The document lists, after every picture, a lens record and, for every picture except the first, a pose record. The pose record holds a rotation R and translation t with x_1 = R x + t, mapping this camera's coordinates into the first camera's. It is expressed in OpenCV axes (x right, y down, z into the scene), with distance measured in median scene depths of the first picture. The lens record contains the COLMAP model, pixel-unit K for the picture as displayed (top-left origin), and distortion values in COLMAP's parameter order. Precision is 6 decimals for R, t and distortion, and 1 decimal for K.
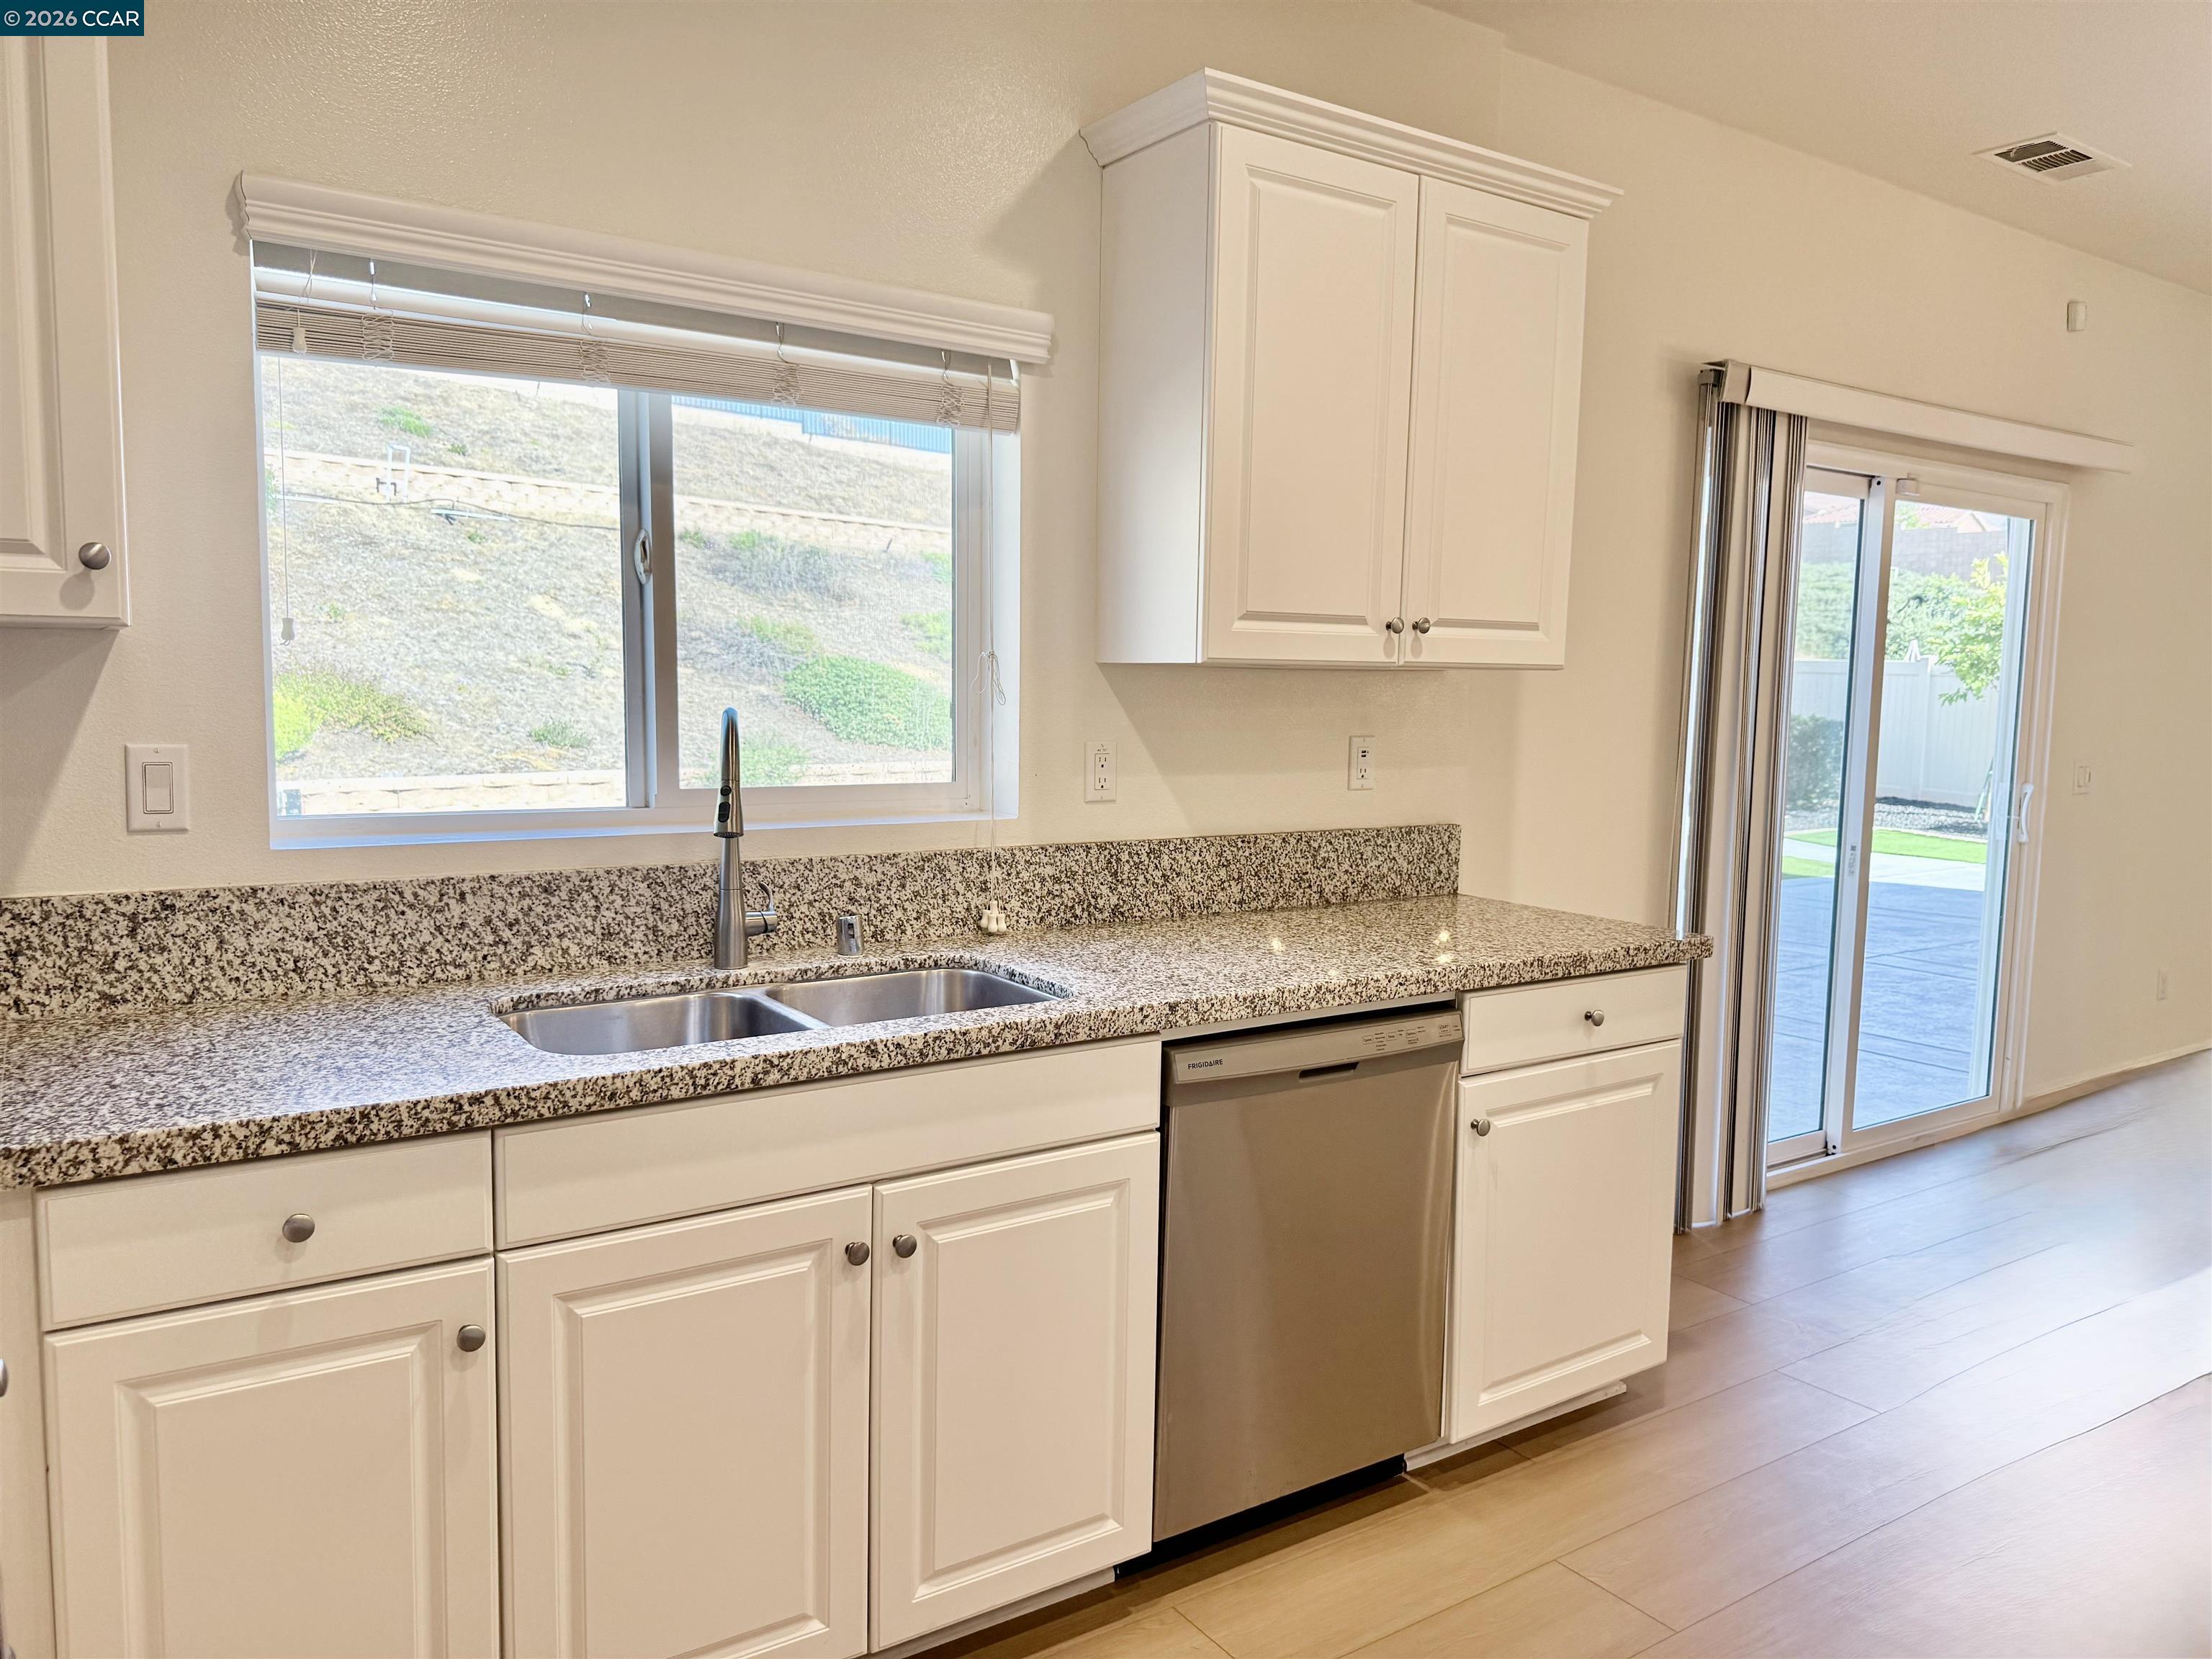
lens RADIAL K [[1547.1, 0, 1047.1], [0, 1547.1, 835.3], [0, 0, 1]] dist [0.077210, 0.000028]
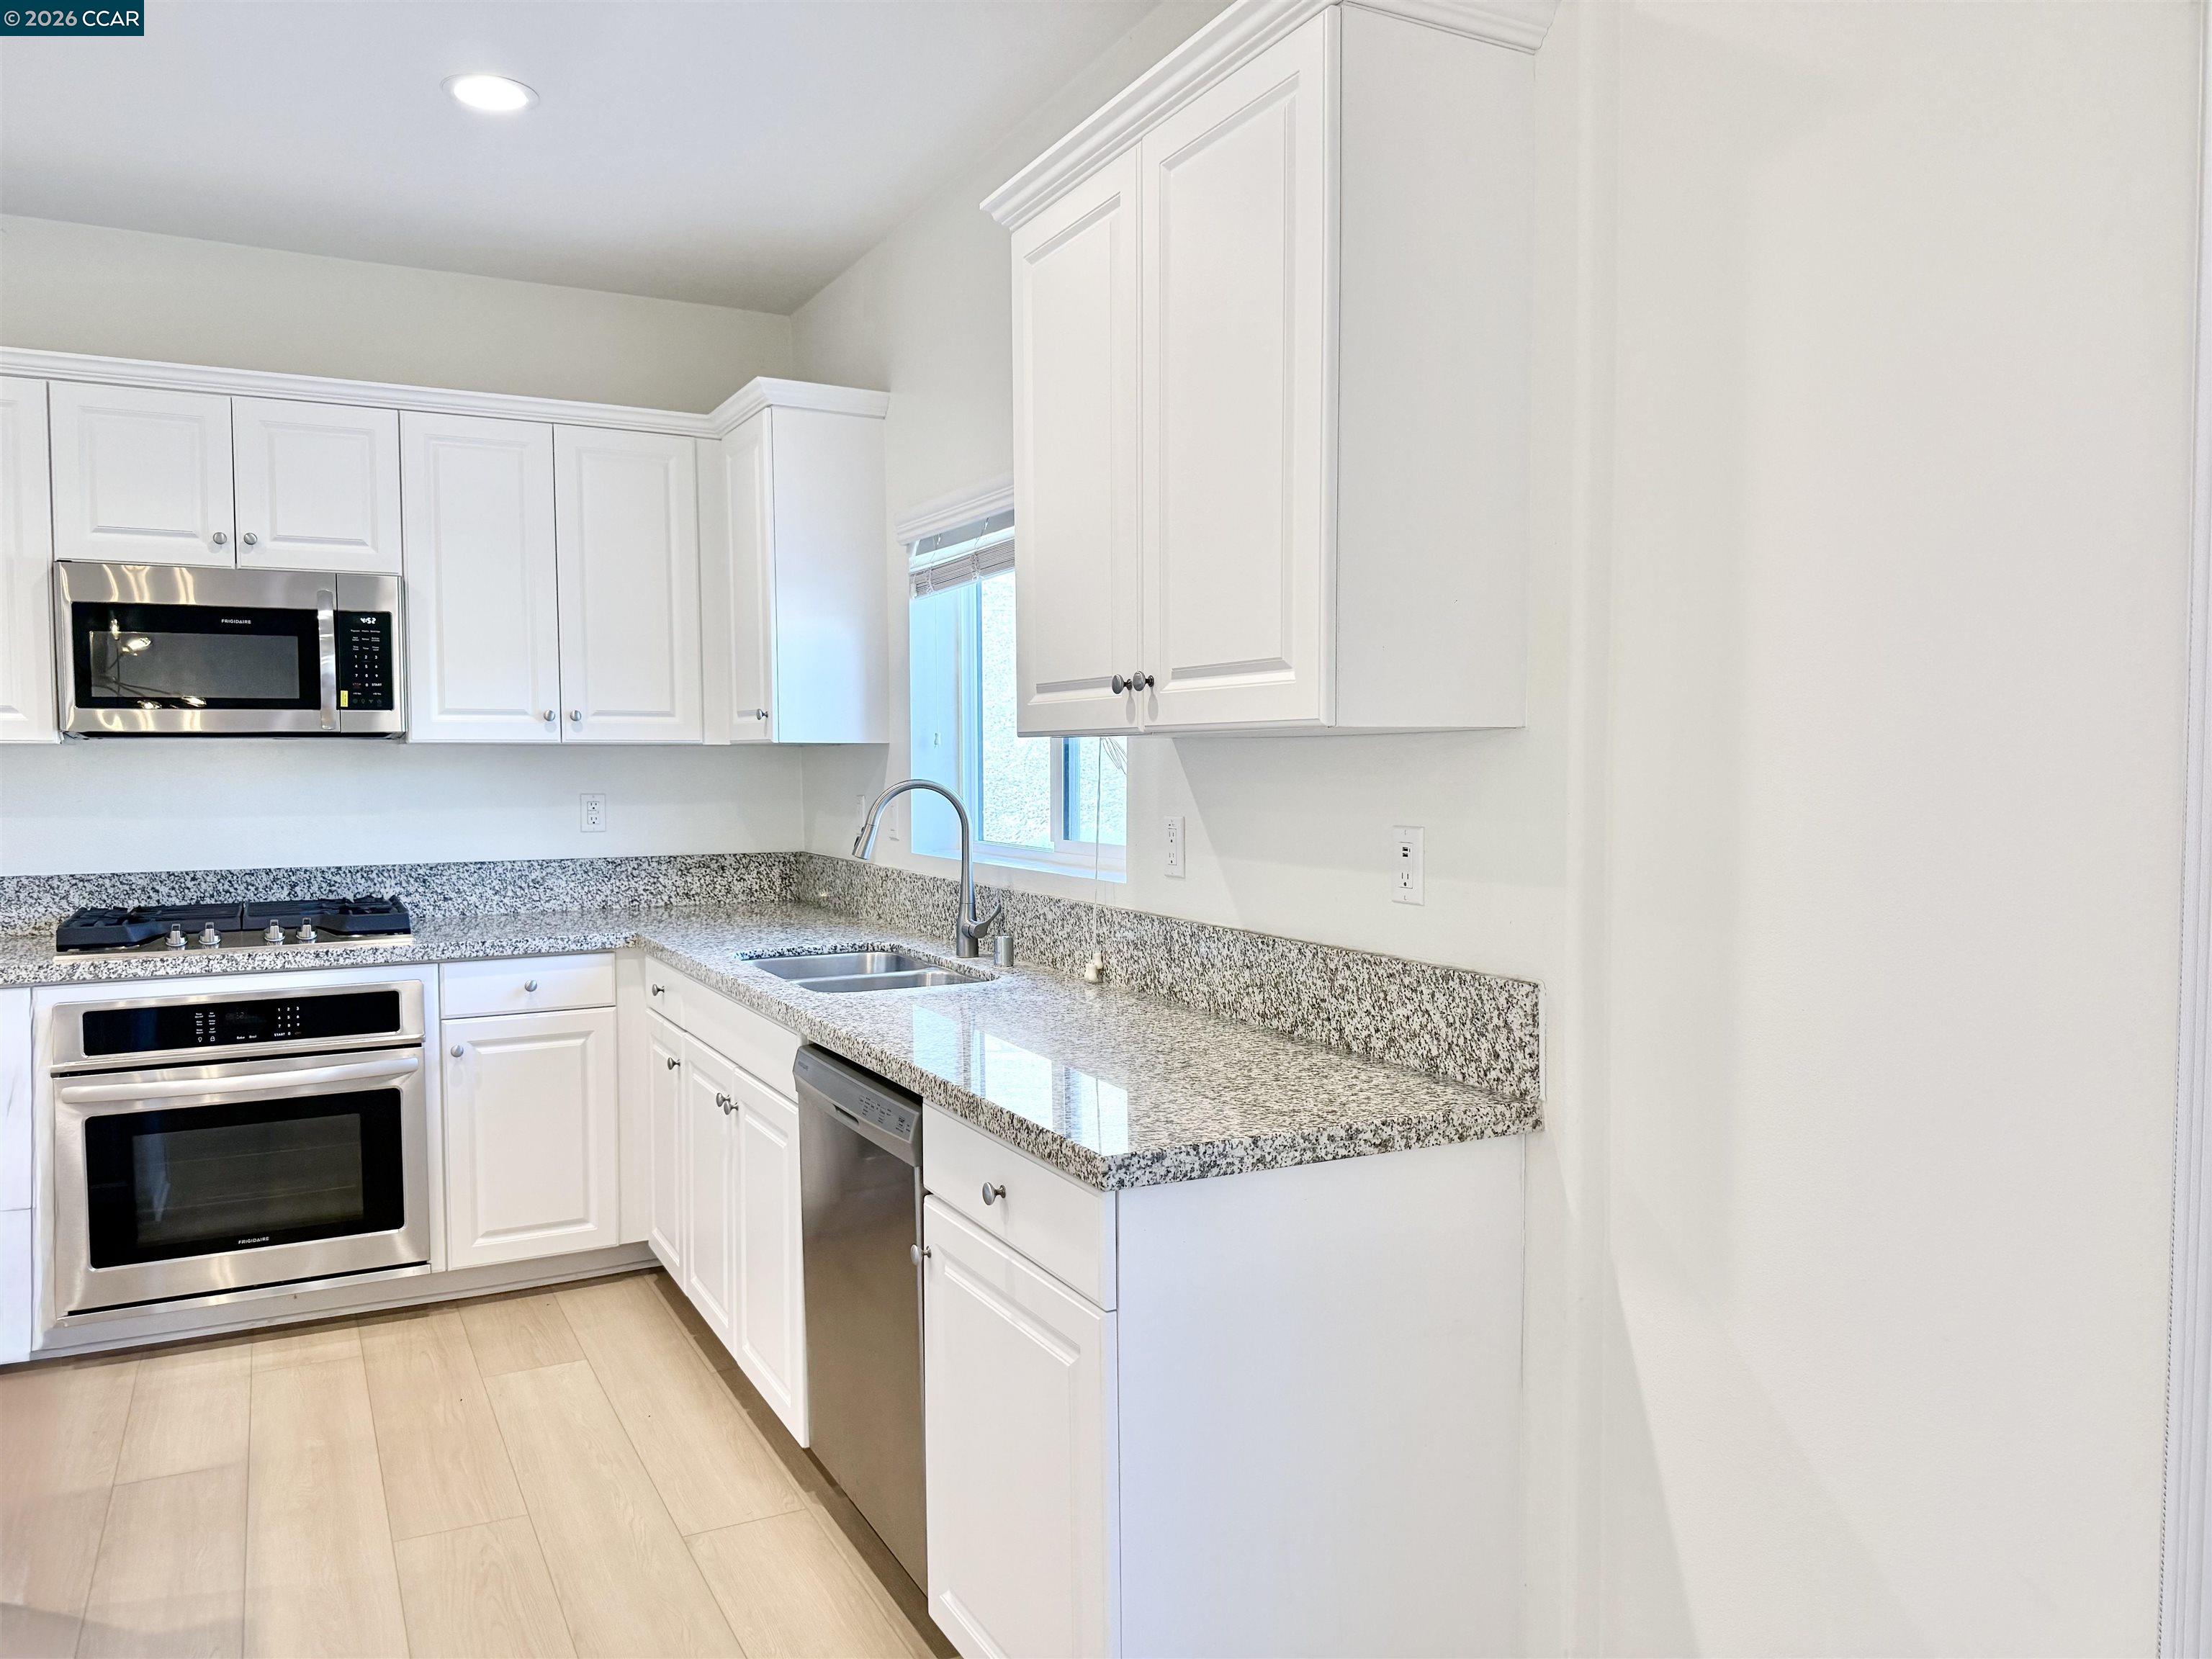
lens RADIAL K [[1547.1, 0, 1047.1], [0, 1547.1, 835.3], [0, 0, 1]] dist [0.077210, 0.000028]
pose [[-0.118814, 0.036990, -0.992227, 0.968769], [-0.091467, 0.994649, 0.048033, -0.083151], [0.988695, 0.096463, -0.114795, 0.977887]]
